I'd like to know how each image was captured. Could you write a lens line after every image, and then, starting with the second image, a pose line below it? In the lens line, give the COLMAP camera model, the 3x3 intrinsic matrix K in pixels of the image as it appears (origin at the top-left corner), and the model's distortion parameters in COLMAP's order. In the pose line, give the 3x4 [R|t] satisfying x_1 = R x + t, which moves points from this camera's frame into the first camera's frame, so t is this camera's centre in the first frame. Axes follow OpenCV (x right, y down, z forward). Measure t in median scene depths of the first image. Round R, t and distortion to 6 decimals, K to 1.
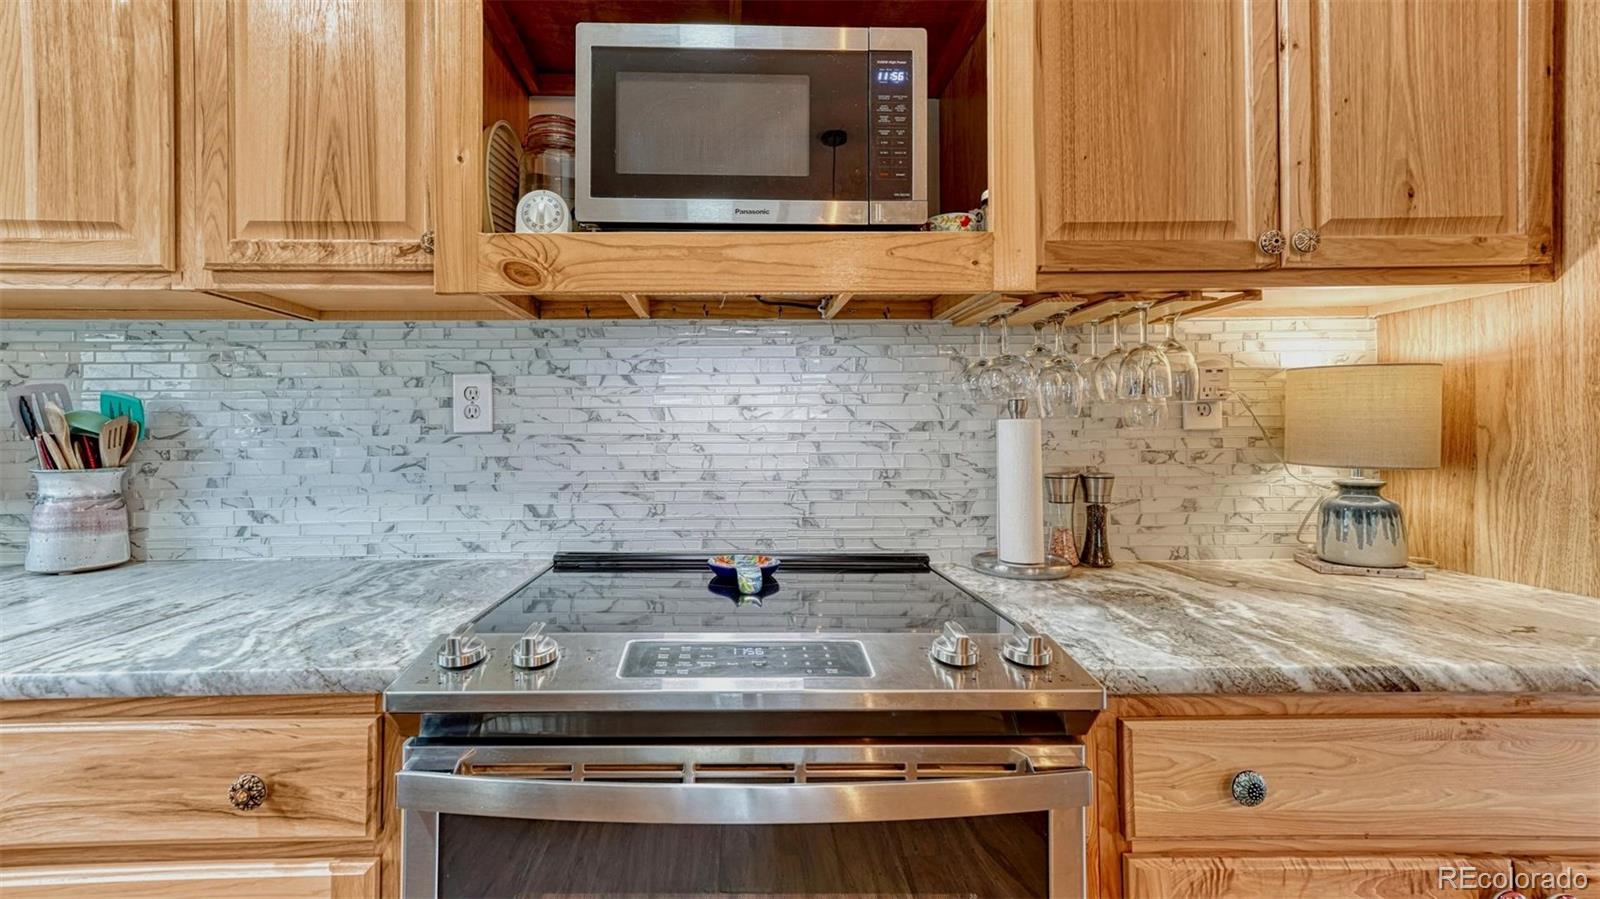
lens RADIAL K [[665.9, 0, 739.8], [0, 665.9, 425.1], [0, 0, 1]] dist [0.015953, 0.000578]
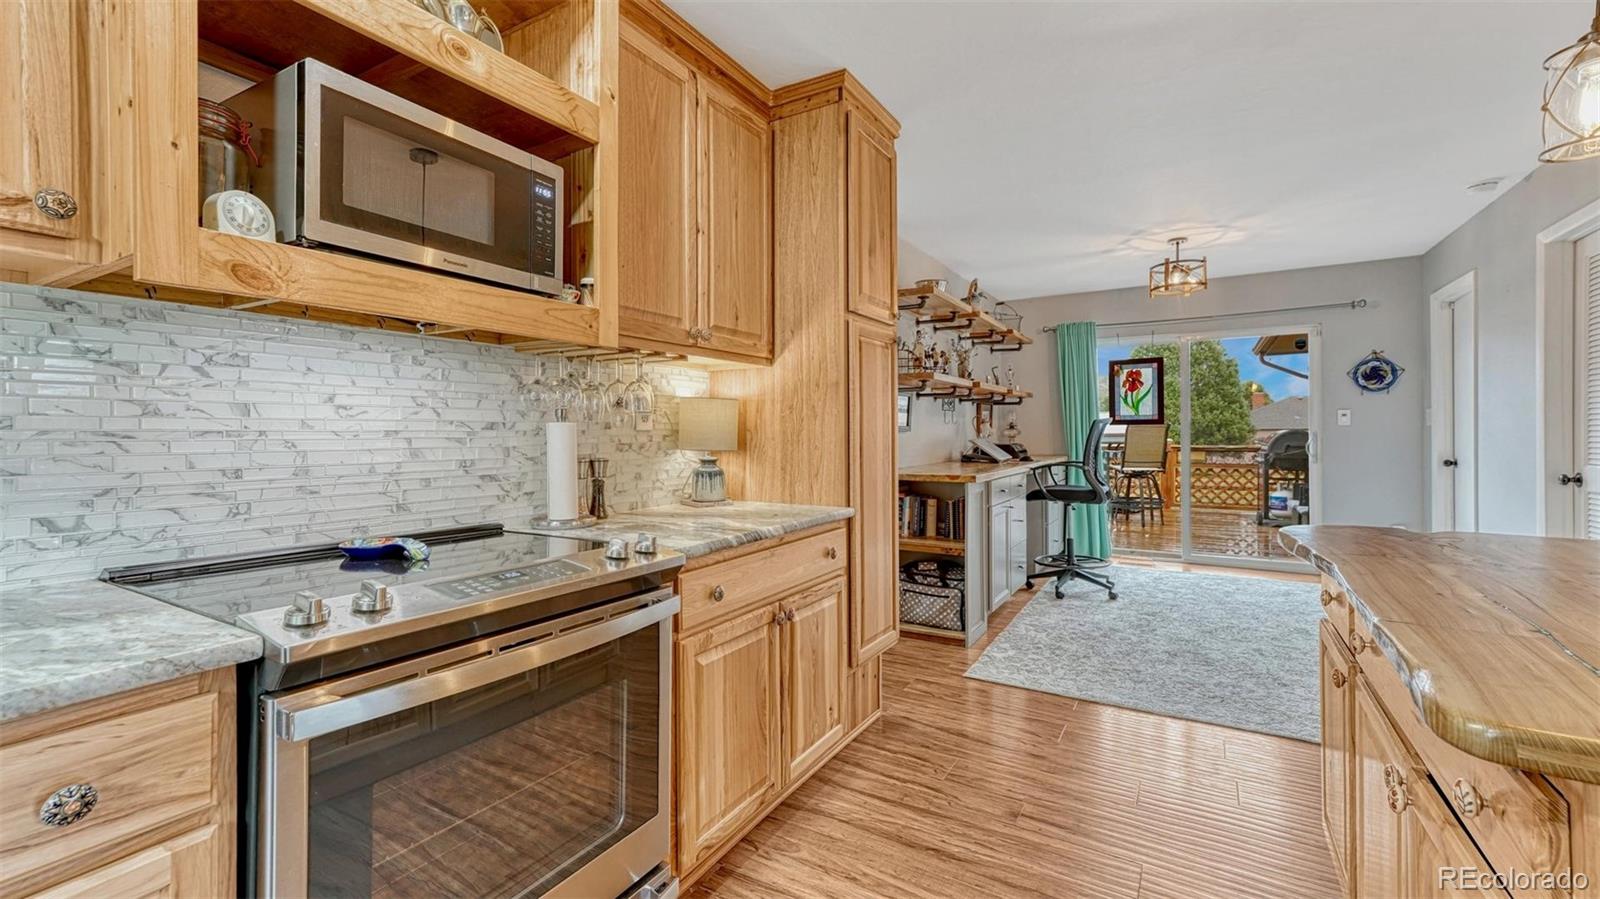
lens RADIAL K [[671.9, 0, 790.3], [0, 671.9, 432.9], [0, 0, 1]] dist [0.012766, 0.000407]
pose [[0.533631, 0.004252, 0.845707, -0.529803], [-0.016134, 0.999857, 0.005153, -0.001481], [-0.845564, -0.016395, 0.533623, -0.194007]]
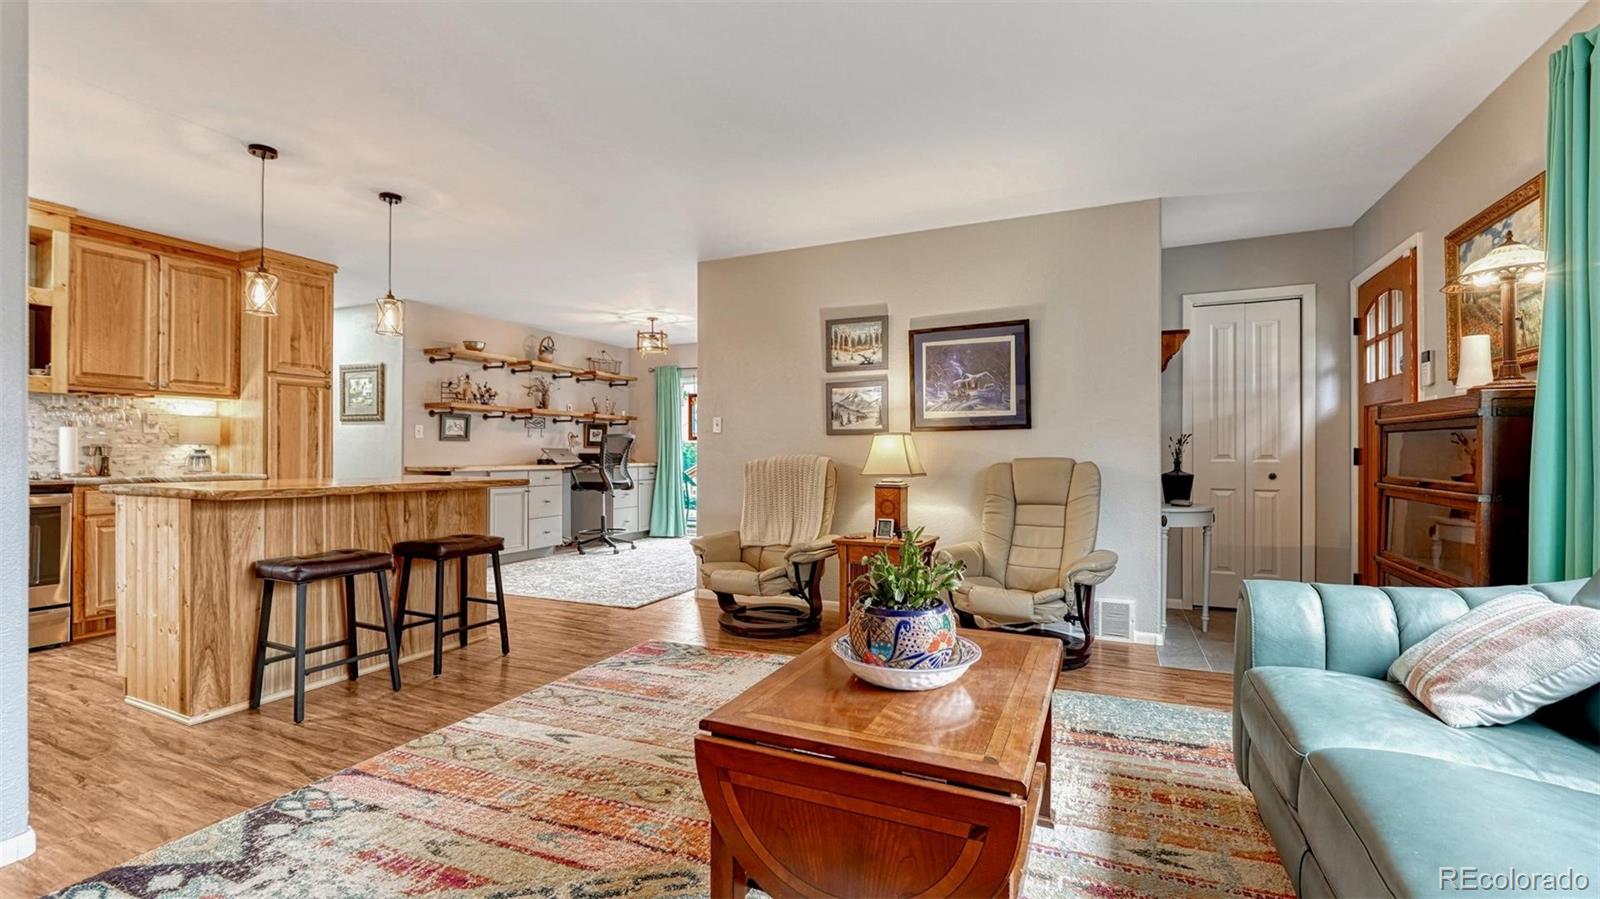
lens RADIAL K [[682.8, 0, 786.3], [0, 682.8, 454.5], [0, 0, 1]] dist [-0.013449, 0.000410]
pose [[0.440841, 0.008697, 0.897543, -0.844894], [-0.025946, 0.999659, 0.003058, 0.020815], [-0.897210, -0.024636, 0.440916, -3.102081]]
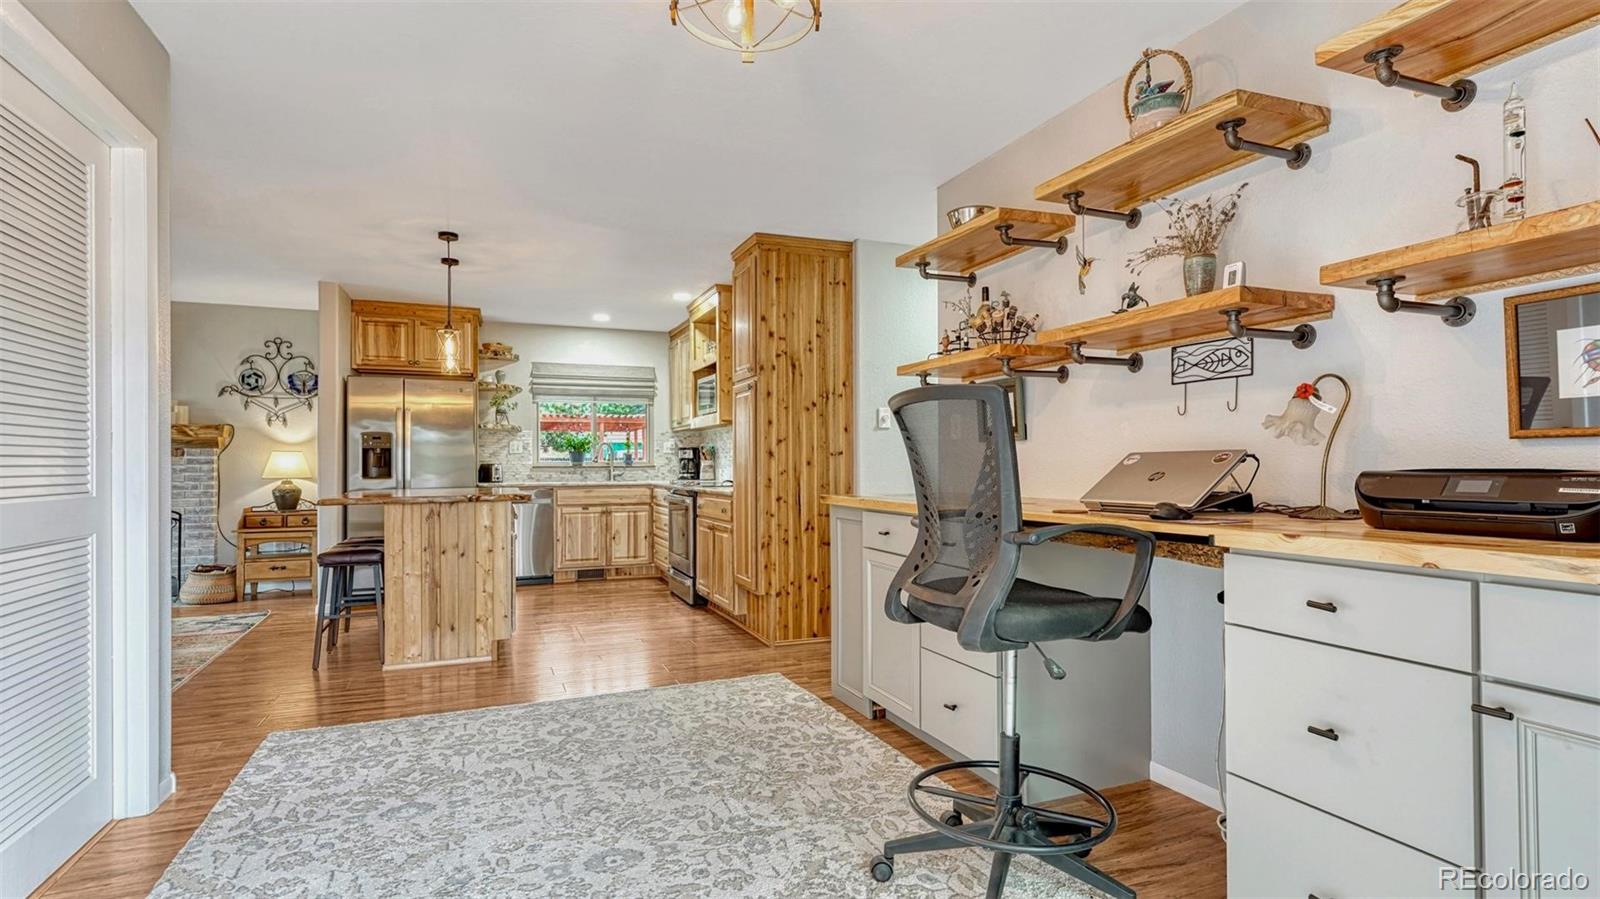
lens RADIAL K [[782.5, 0, 809.2], [0, 782.5, 455.1], [0, 0, 1]] dist [-0.001149, -0.000401]
pose [[0.373039, -0.004342, -0.927805, 4.397204], [0.022697, 0.999733, 0.004447, 0.019290], [0.927538, -0.022717, 0.373038, -0.427266]]
